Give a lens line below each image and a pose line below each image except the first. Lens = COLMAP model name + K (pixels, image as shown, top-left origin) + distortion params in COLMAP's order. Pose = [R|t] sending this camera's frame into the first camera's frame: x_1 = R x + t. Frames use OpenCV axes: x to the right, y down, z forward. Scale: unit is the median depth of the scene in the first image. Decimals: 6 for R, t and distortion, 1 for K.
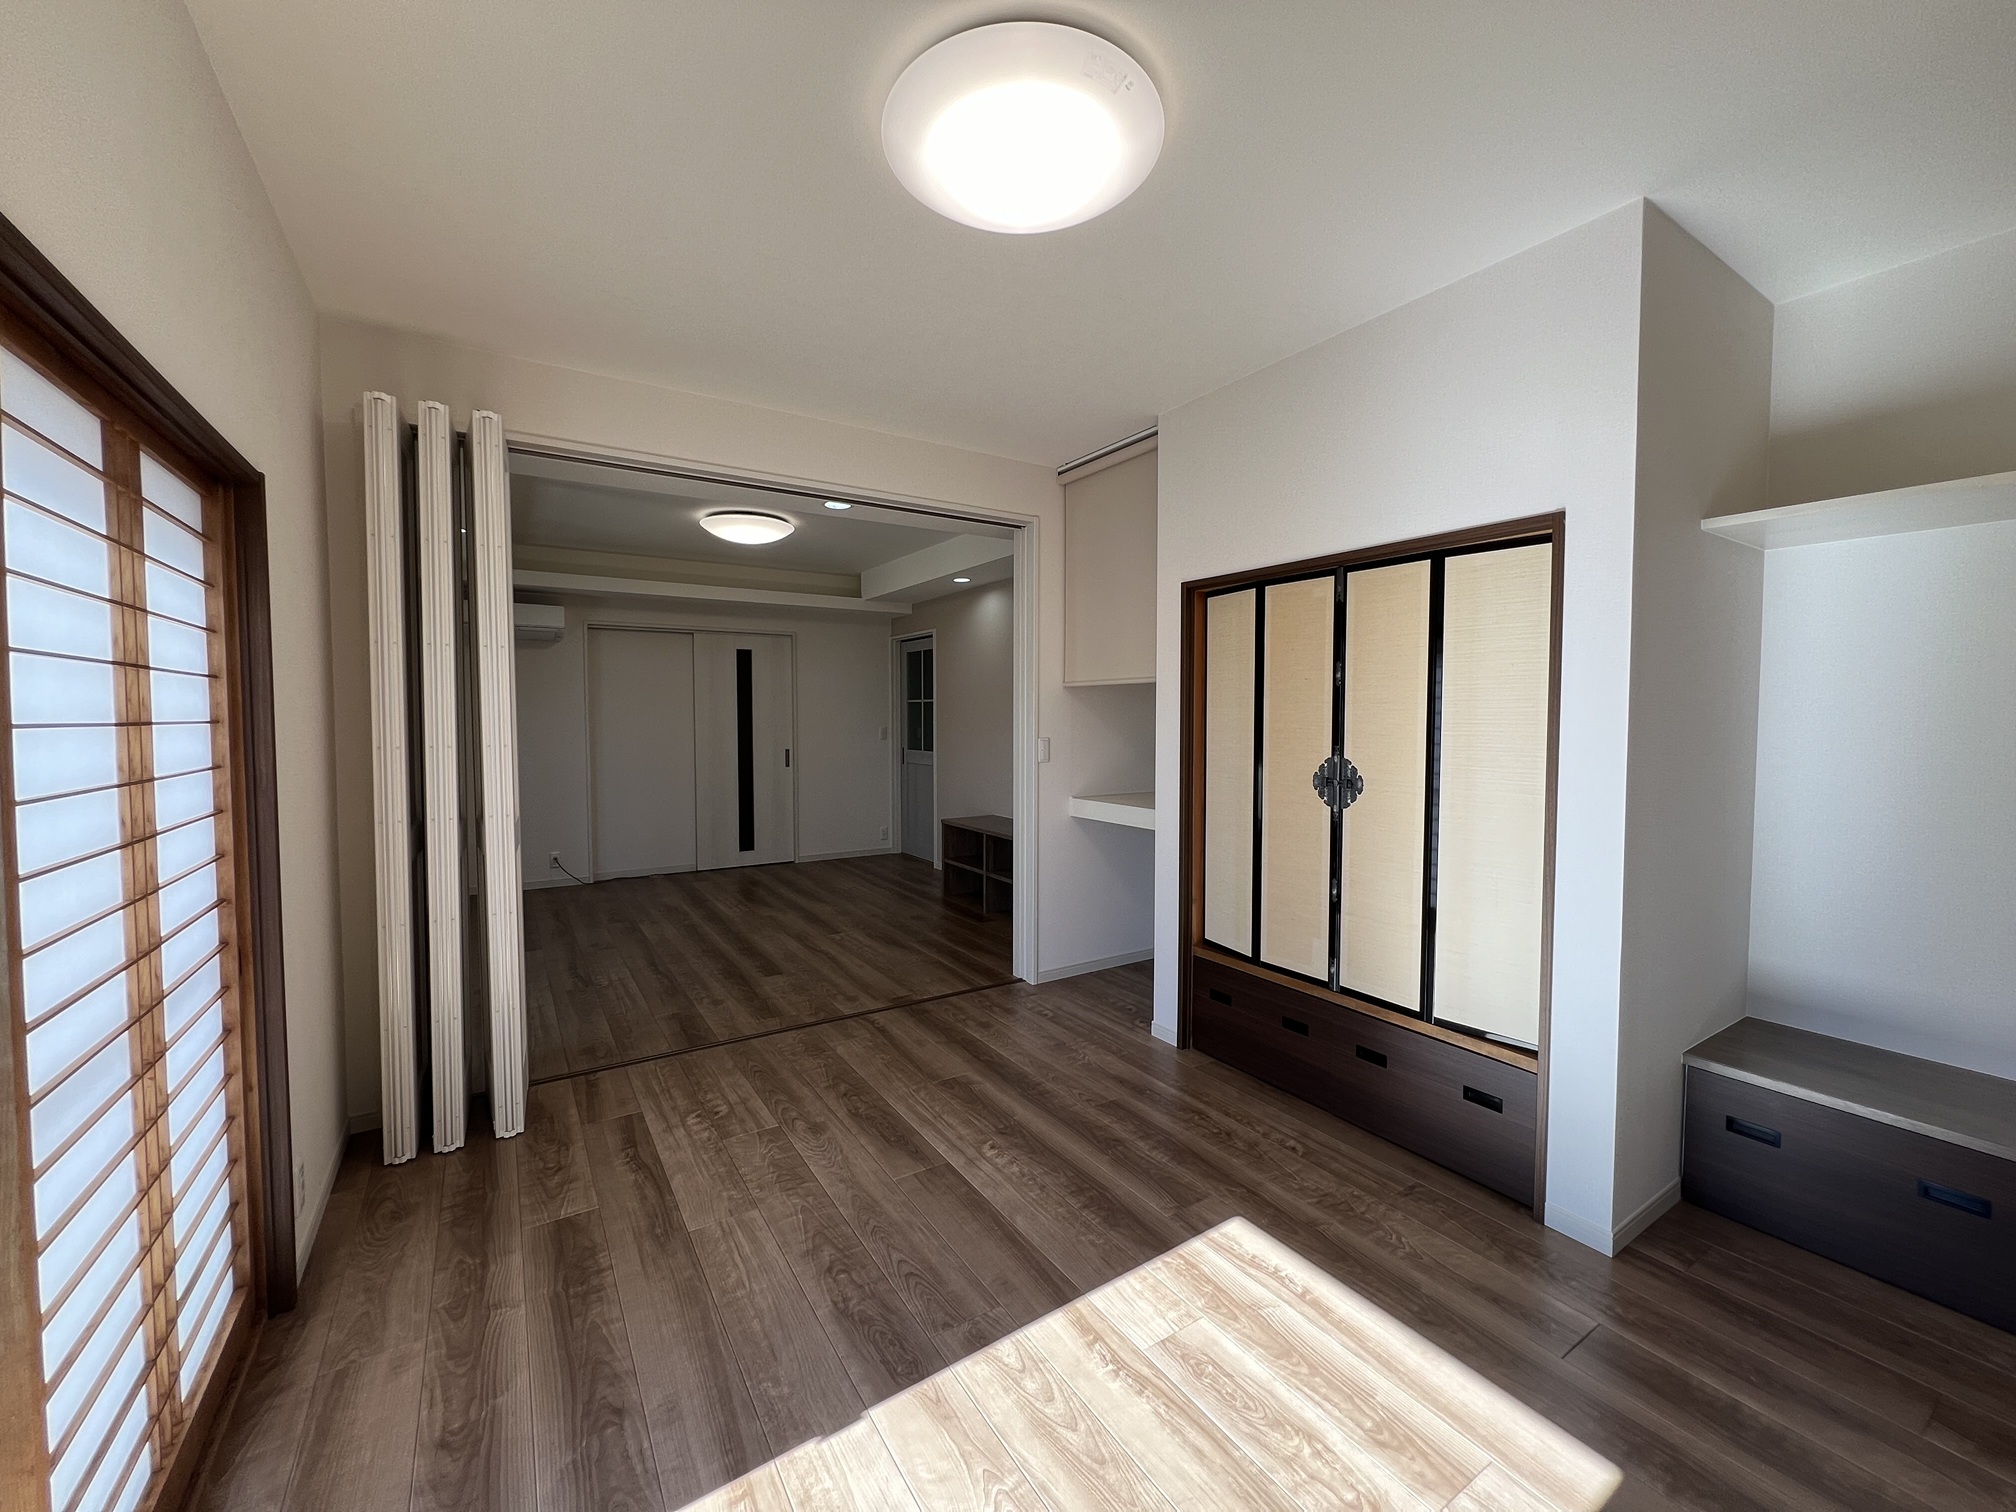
lens RADIAL K [[803.2, 0, 1003.1], [0, 803.2, 750.2], [0, 0, 1]] dist [-0.000517, 0.000276]
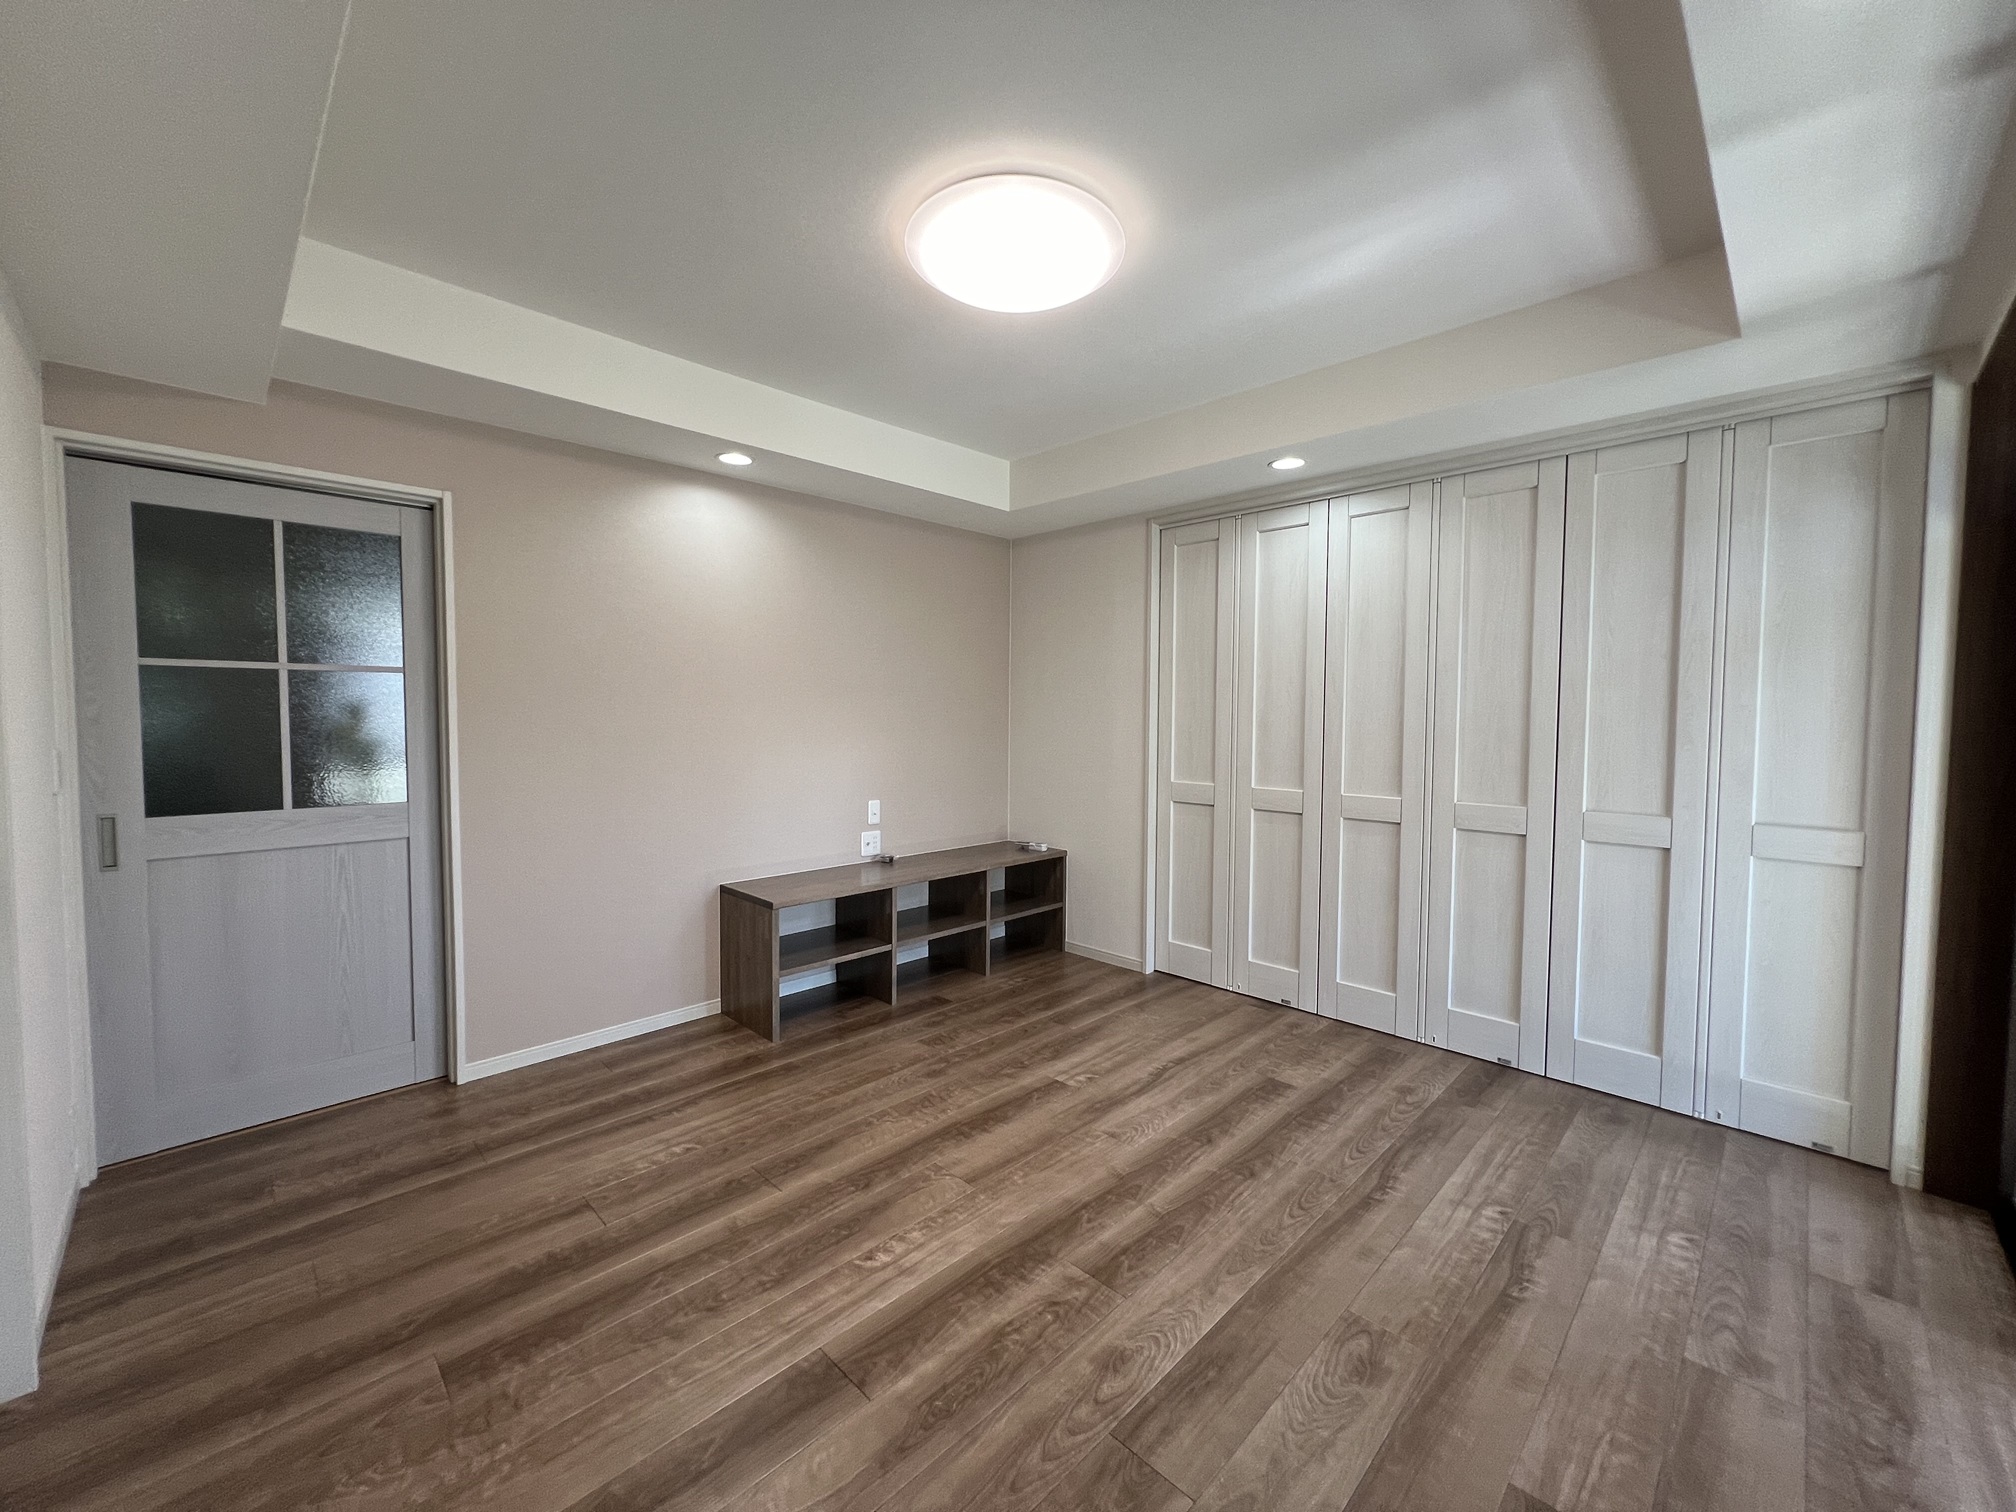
lens RADIAL K [[803.2, 0, 1003.1], [0, 803.2, 750.2], [0, 0, 1]] dist [-0.000517, 0.000276]
pose [[-0.214020, -0.046759, 0.975710, -0.922948], [0.037440, 0.997727, 0.056026, -0.059535], [-0.976112, 0.048521, -0.211783, 1.398753]]
